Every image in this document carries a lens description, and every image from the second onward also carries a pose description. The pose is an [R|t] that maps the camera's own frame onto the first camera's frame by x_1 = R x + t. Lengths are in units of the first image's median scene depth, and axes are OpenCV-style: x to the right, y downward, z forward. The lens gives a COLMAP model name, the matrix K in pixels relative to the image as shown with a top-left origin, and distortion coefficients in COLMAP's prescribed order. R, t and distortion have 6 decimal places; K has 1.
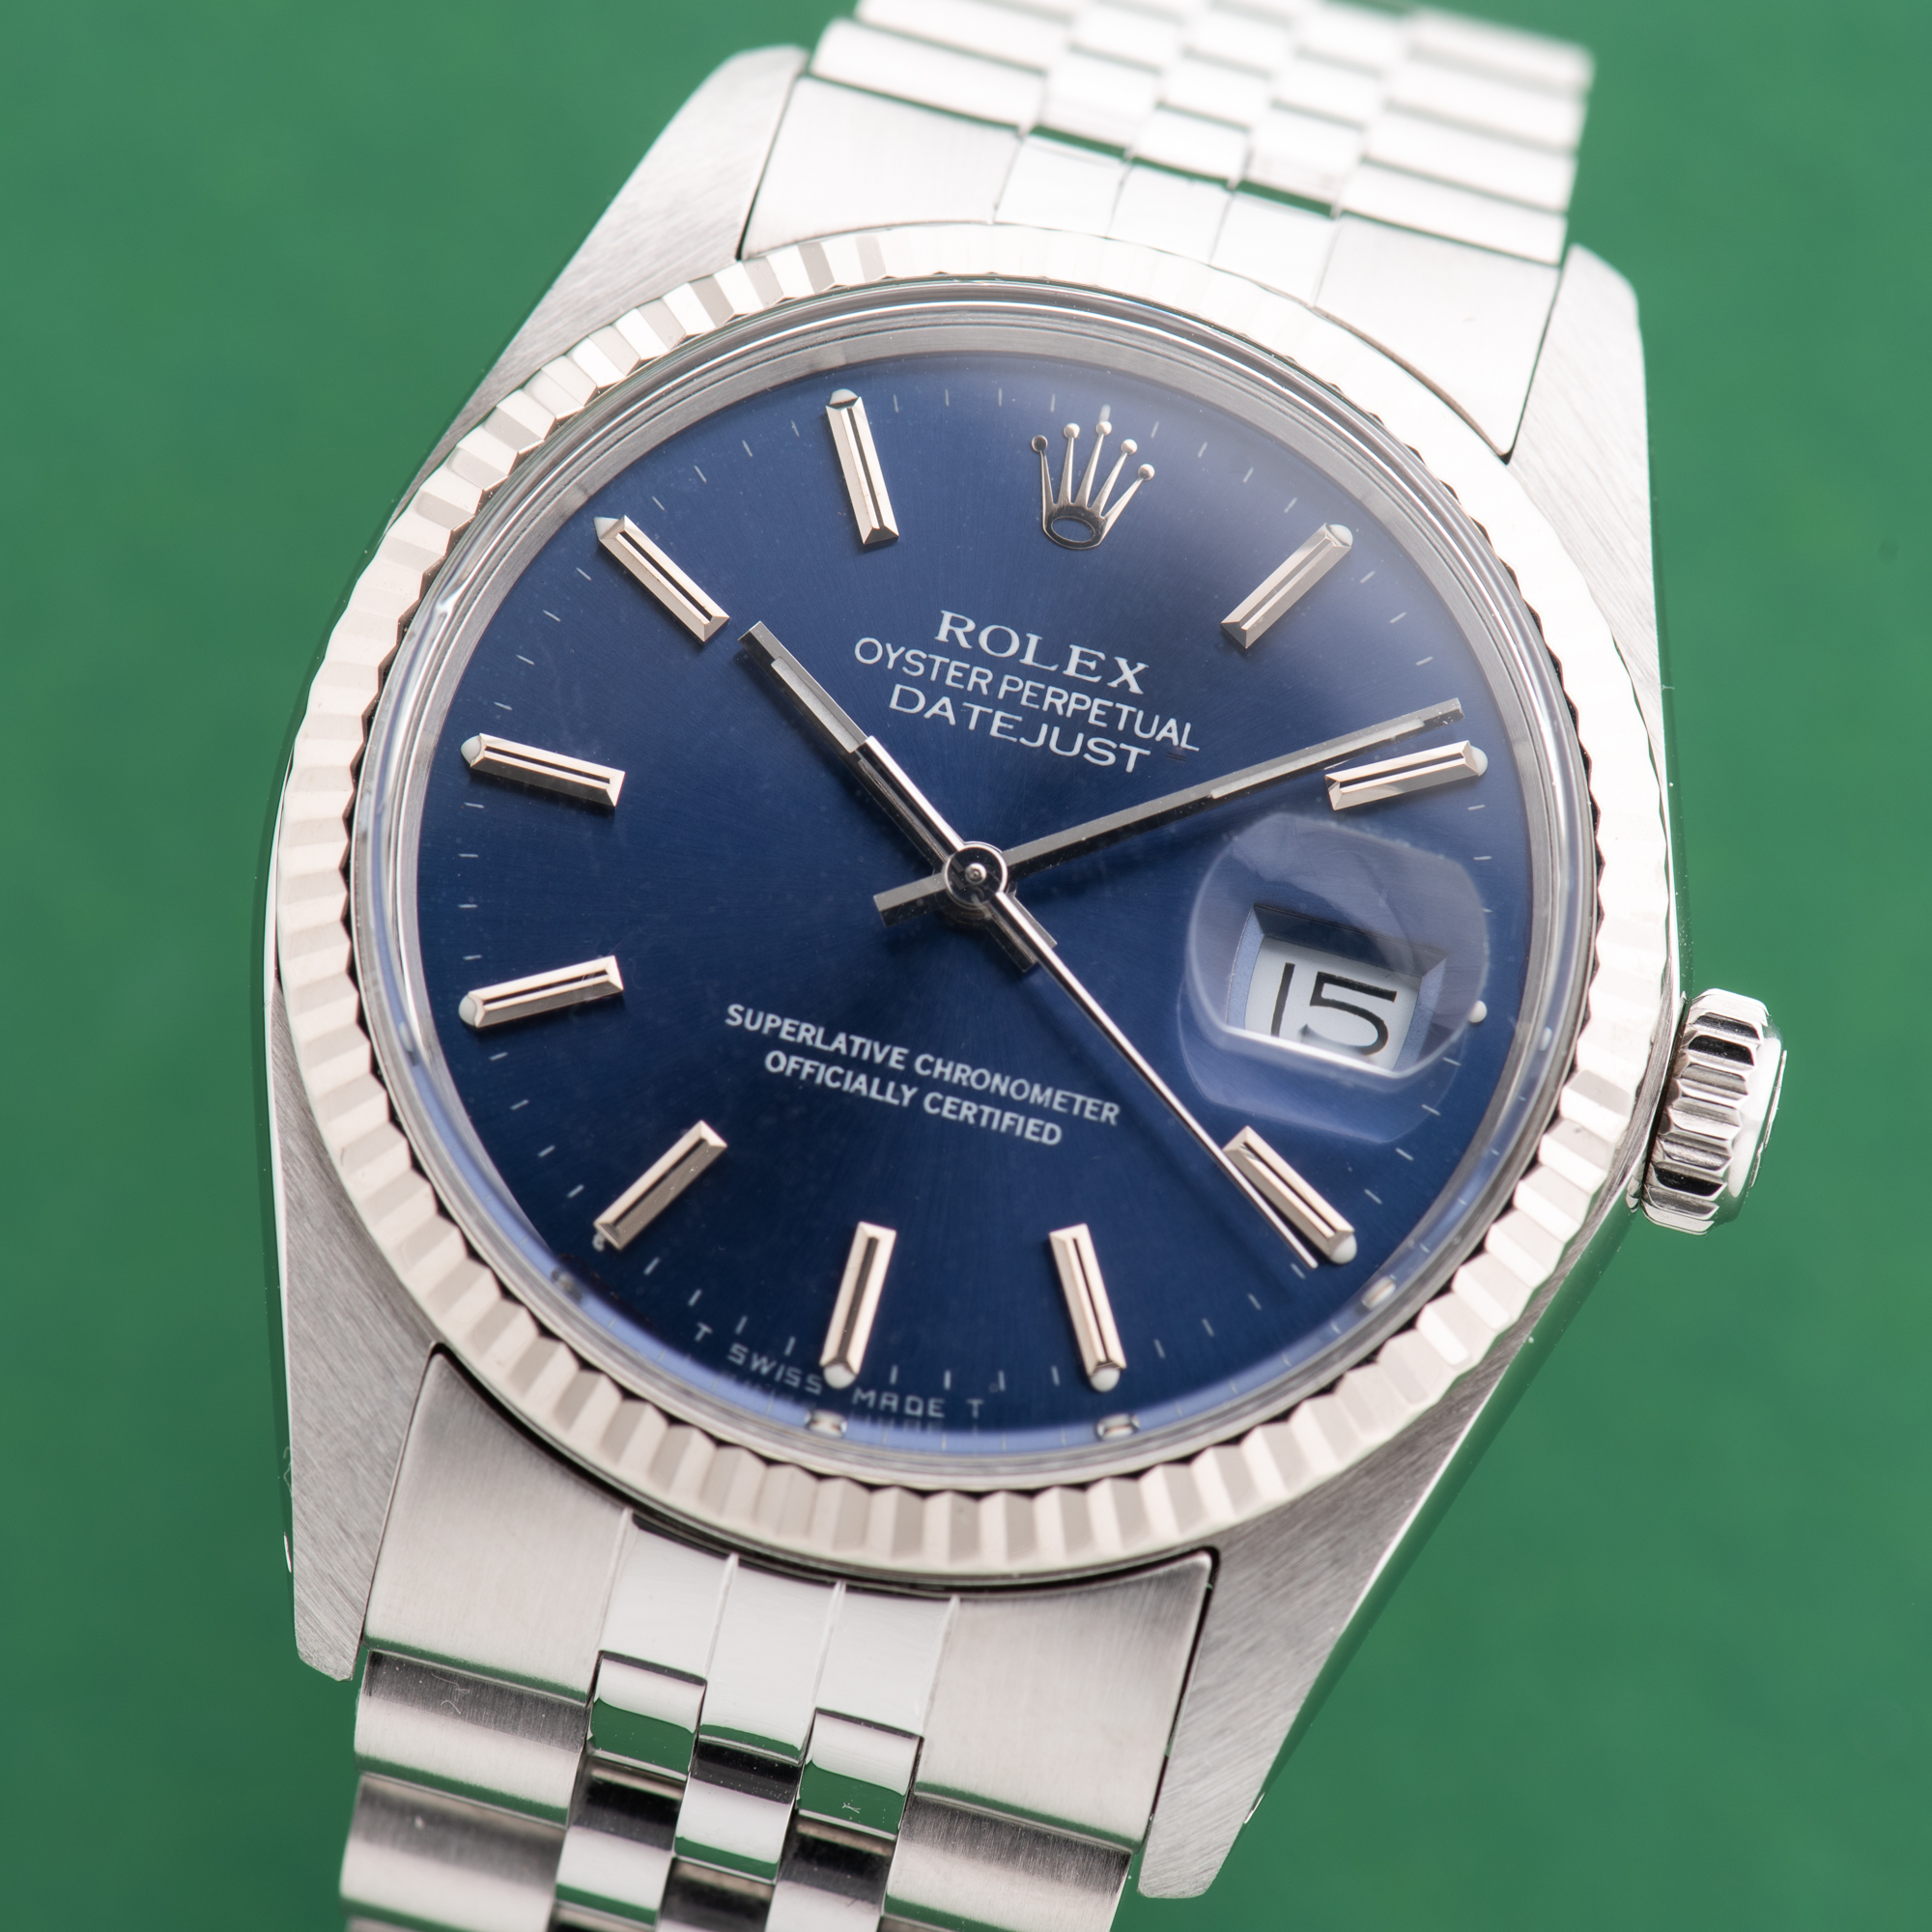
lens RADIAL K [[13745.5, 0, 966.0], [0, 13745.5, 966.0], [0, 0, 1]] dist [-0.243342, 11.492223]
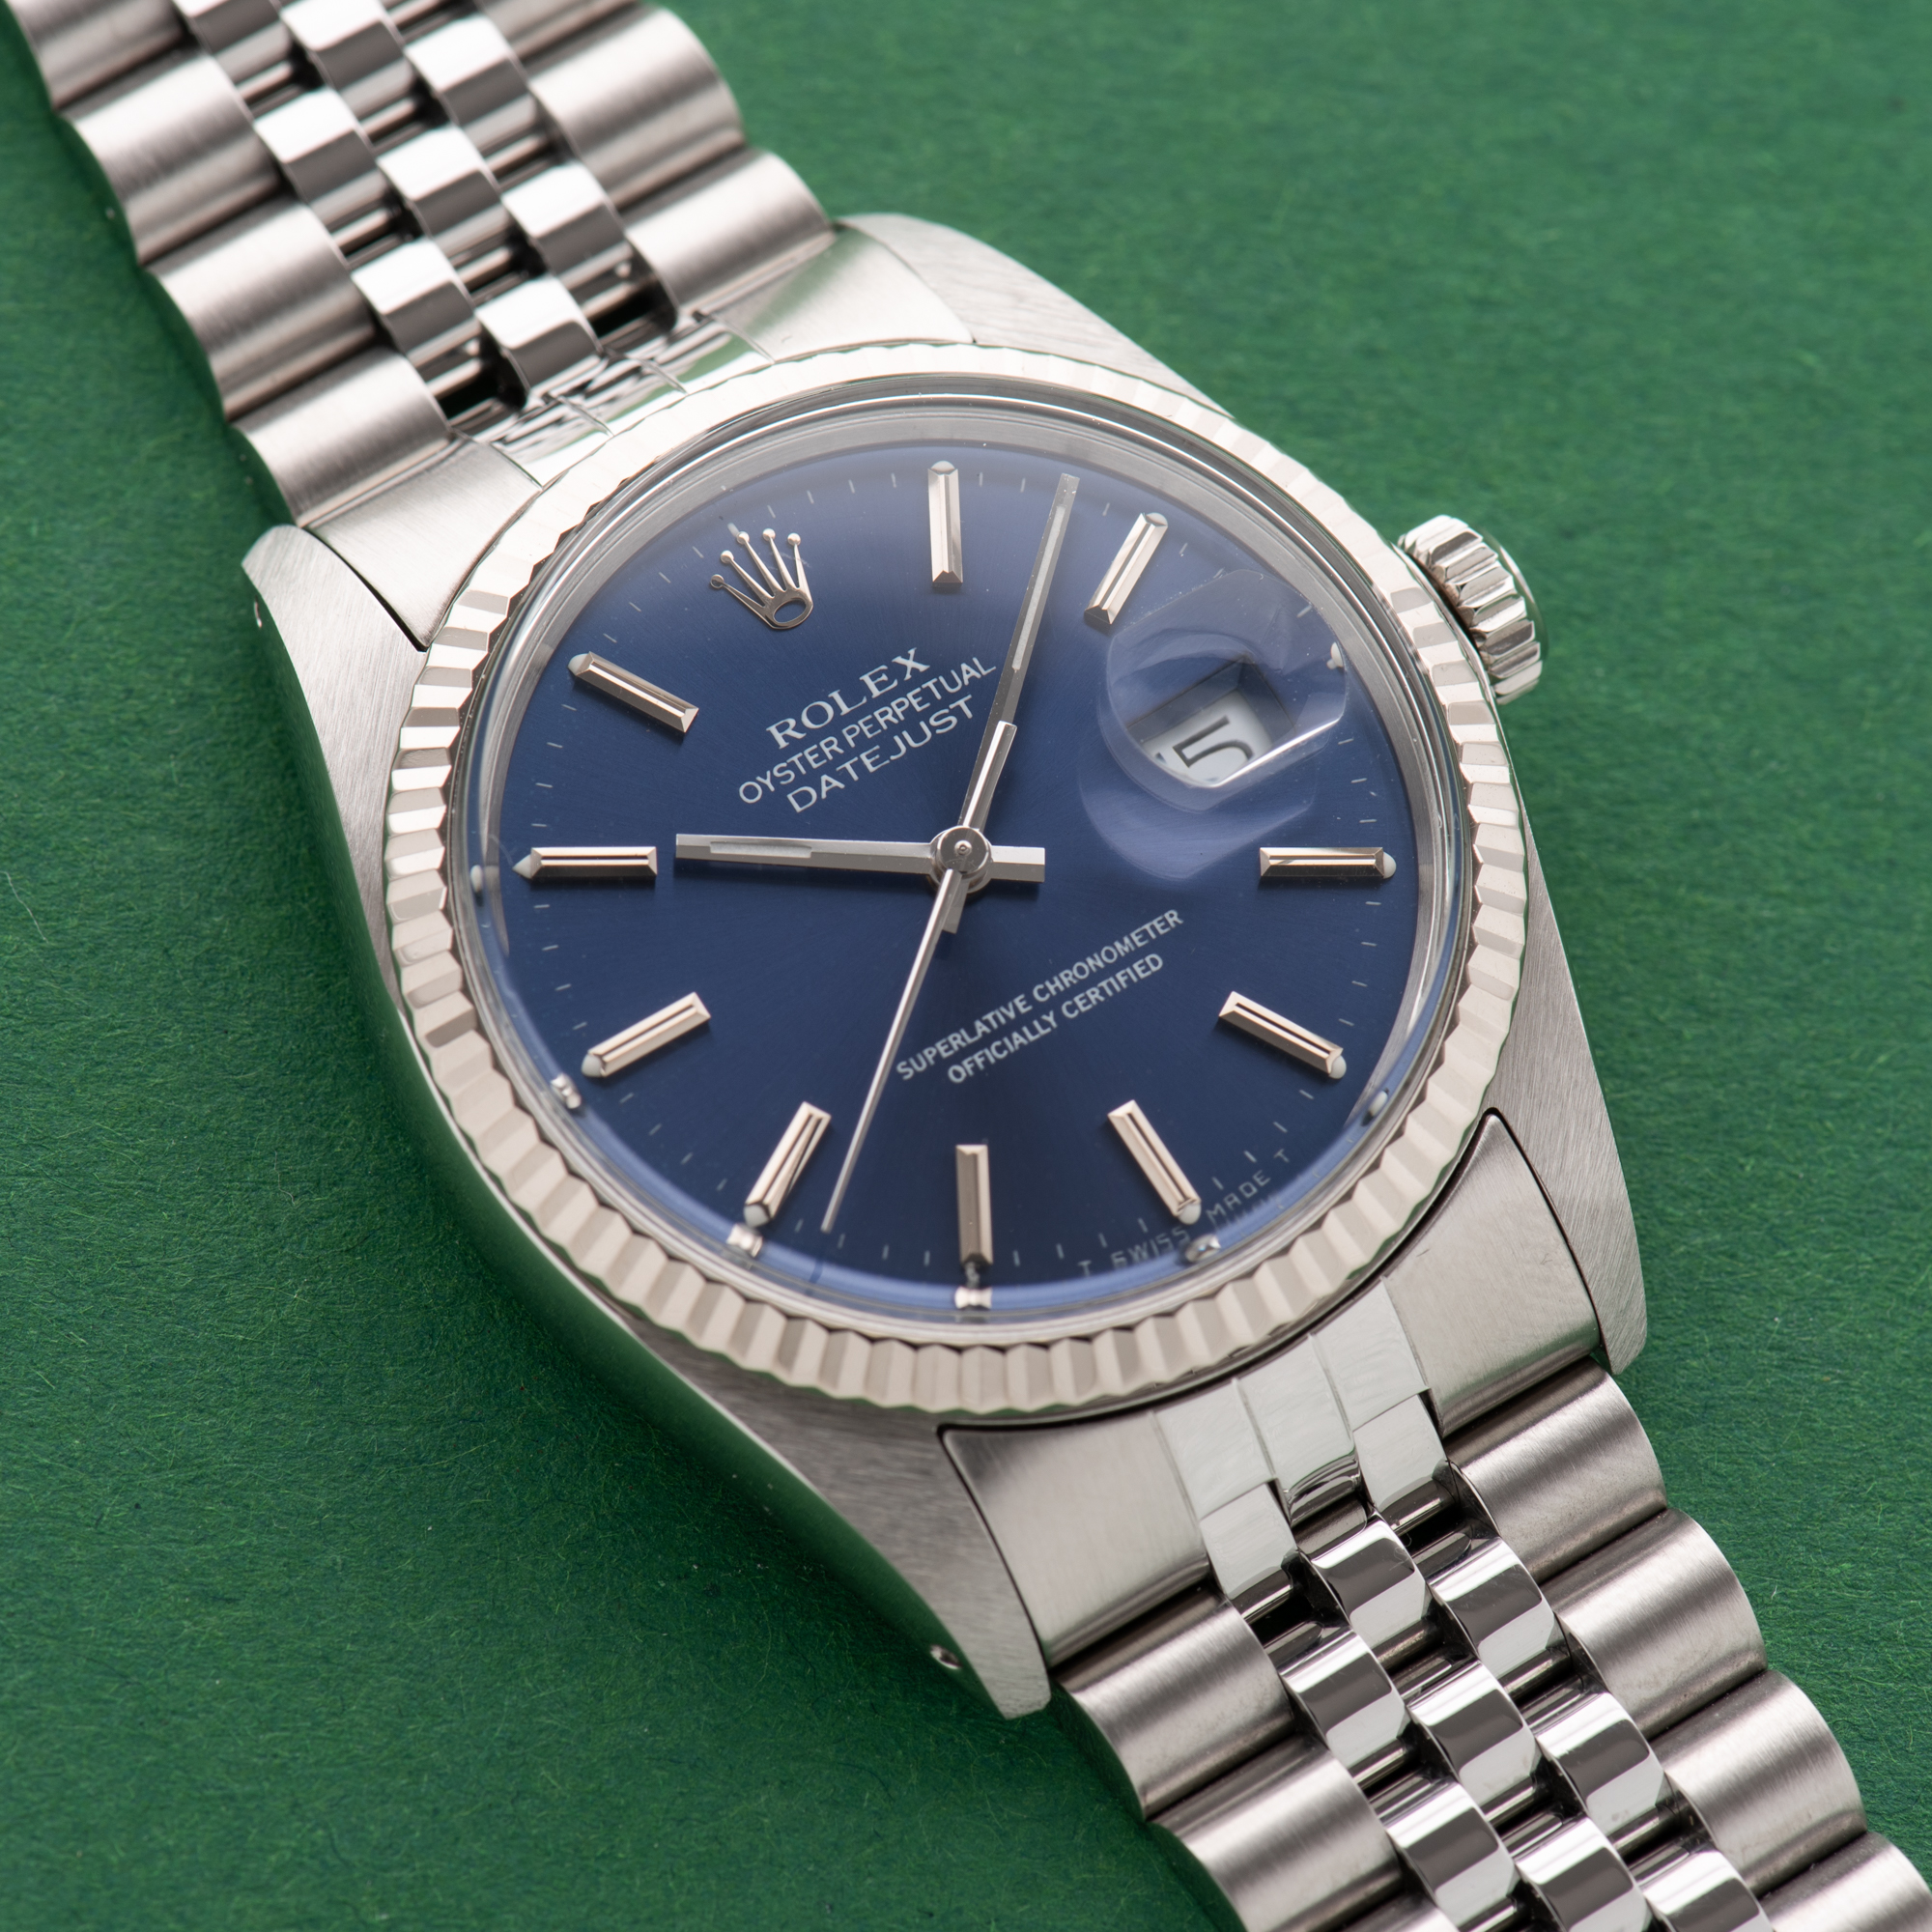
lens RADIAL K [[13745.5, 0, 966.0], [0, 13745.5, 966.0], [0, 0, 1]] dist [-0.243342, 11.492223]
pose [[0.675030, -0.671274, 0.306146, -0.376051], [0.691161, 0.720534, 0.055926, -0.066750], [-0.258130, 0.173844, 0.950341, -0.148577]]
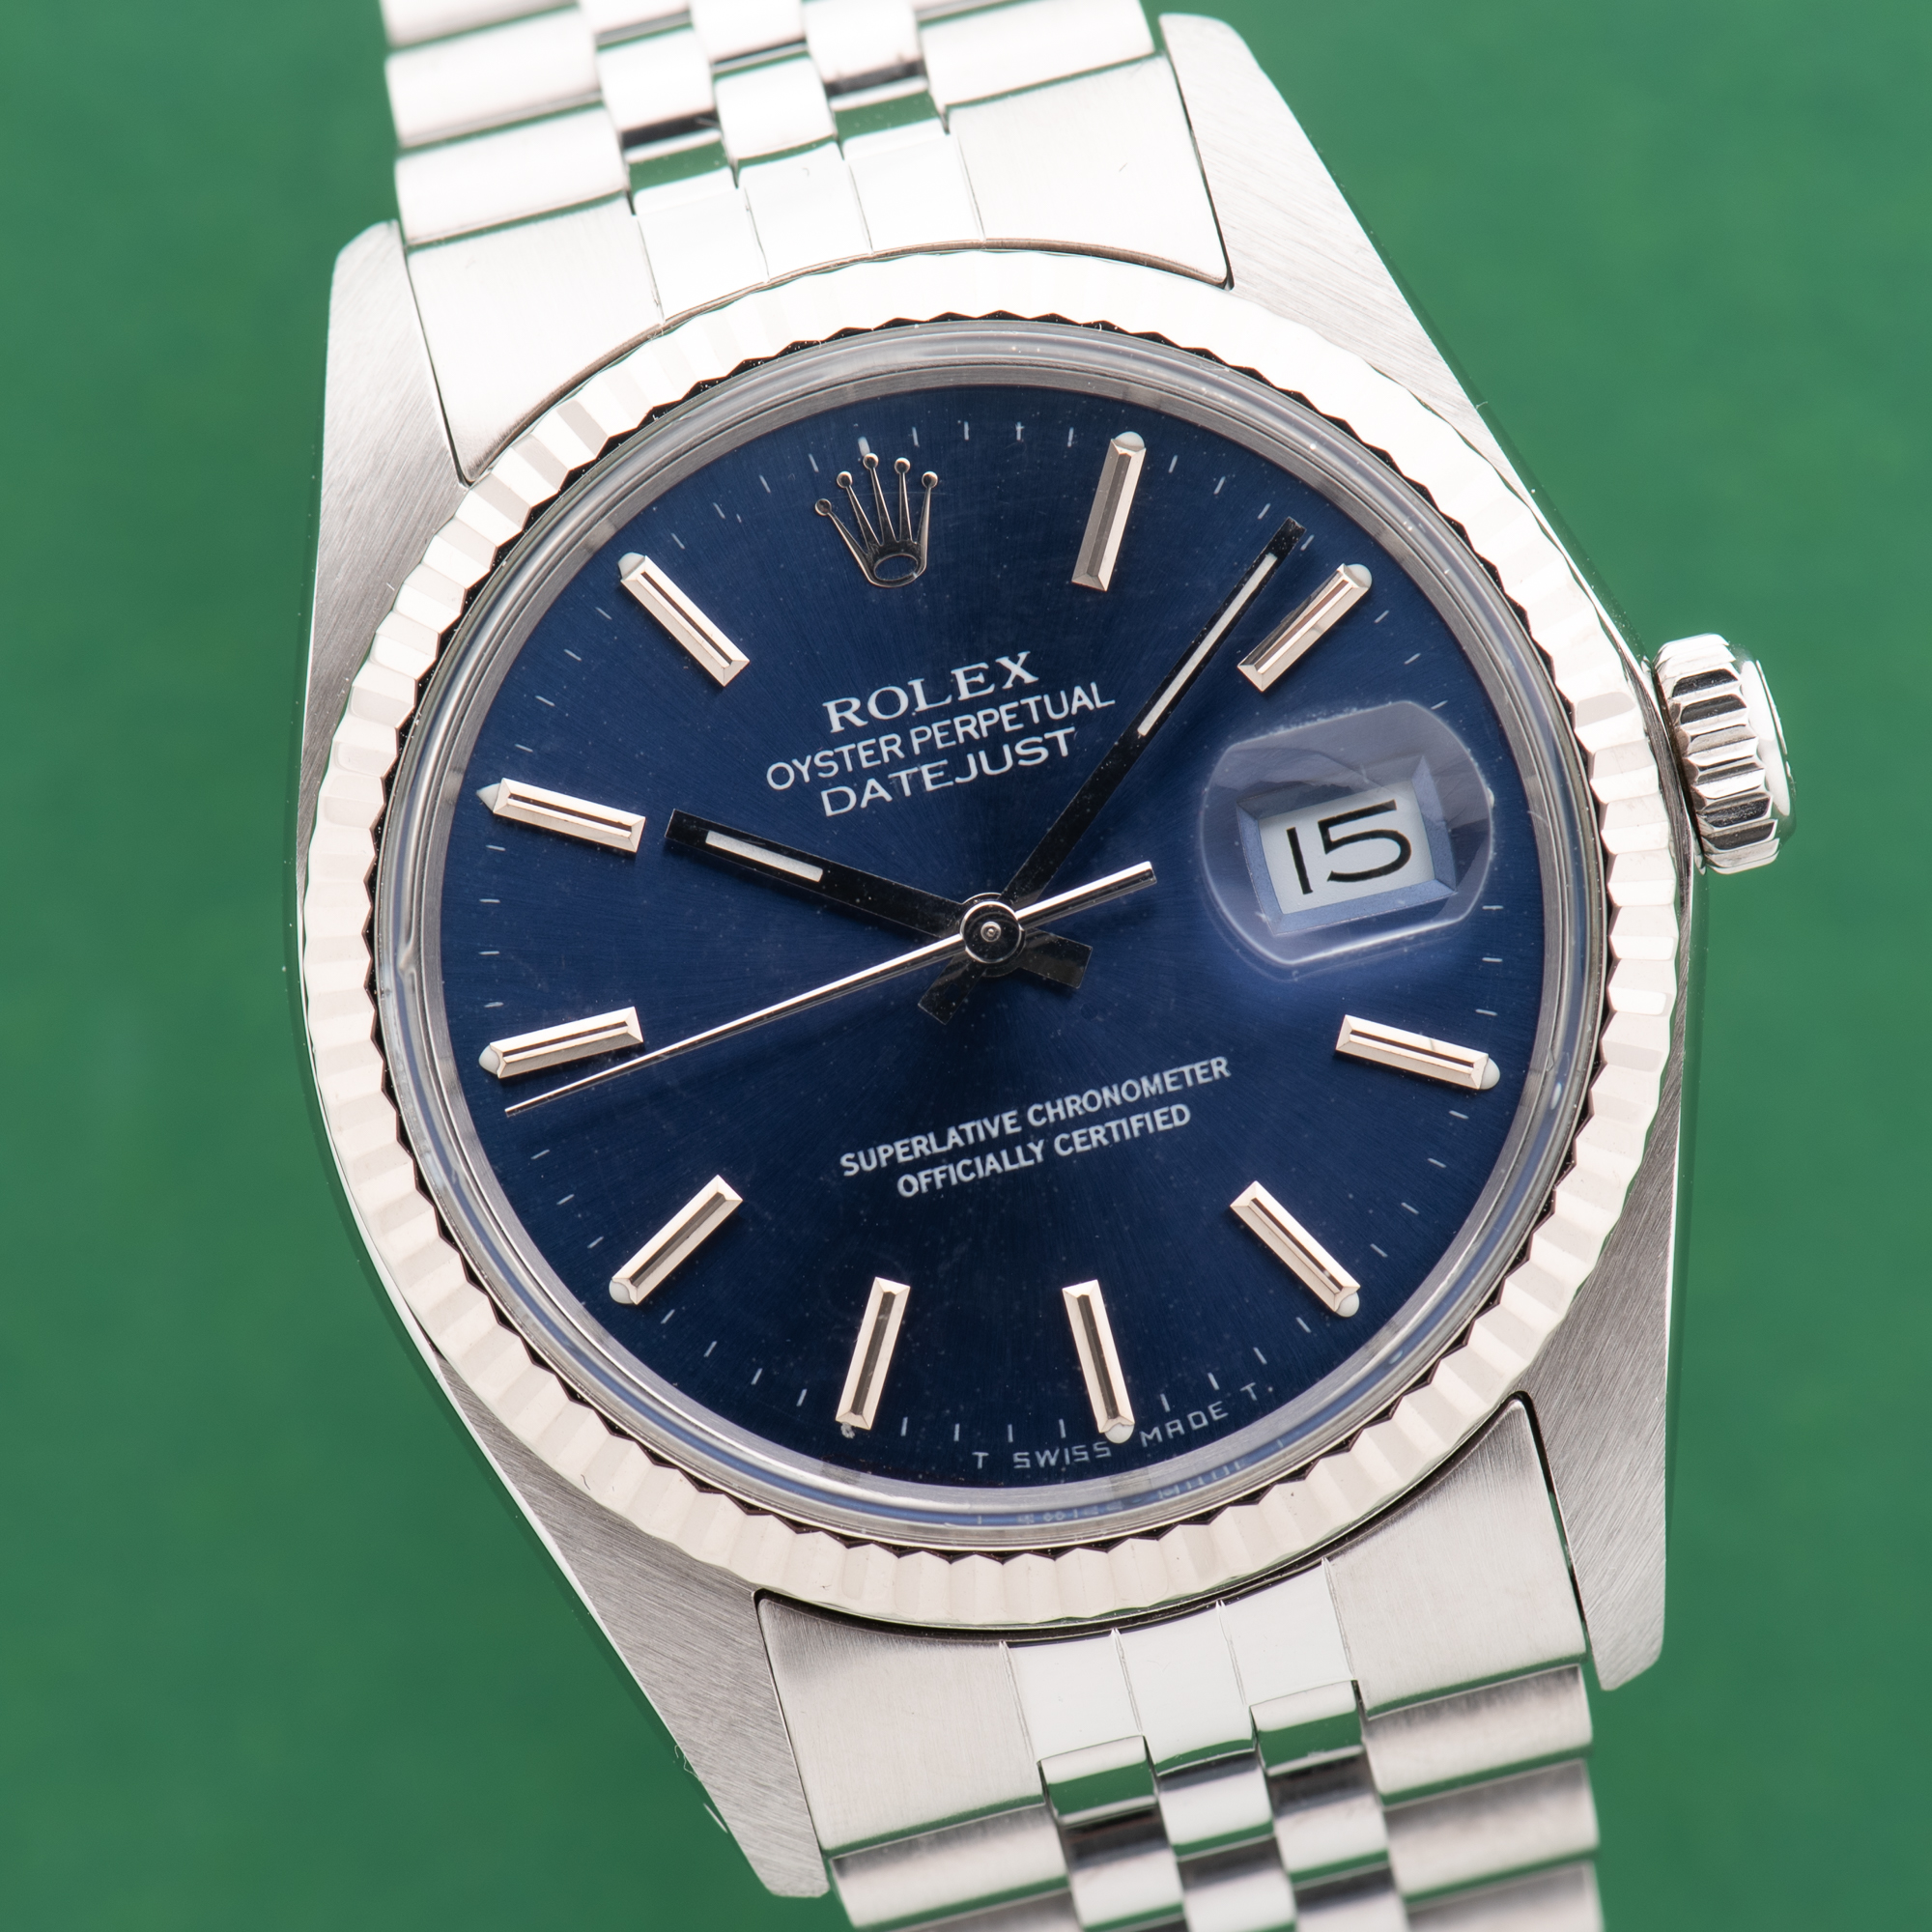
lens RADIAL K [[13745.5, 0, 966.0], [0, 13745.5, 966.0], [0, 0, 1]] dist [-0.243342, 11.492223]
pose [[0.869974, -0.493081, -0.004100, 0.002028], [0.485560, 0.855197, 0.181301, -0.188424], [-0.085890, -0.159717, 0.983419, 0.005405]]
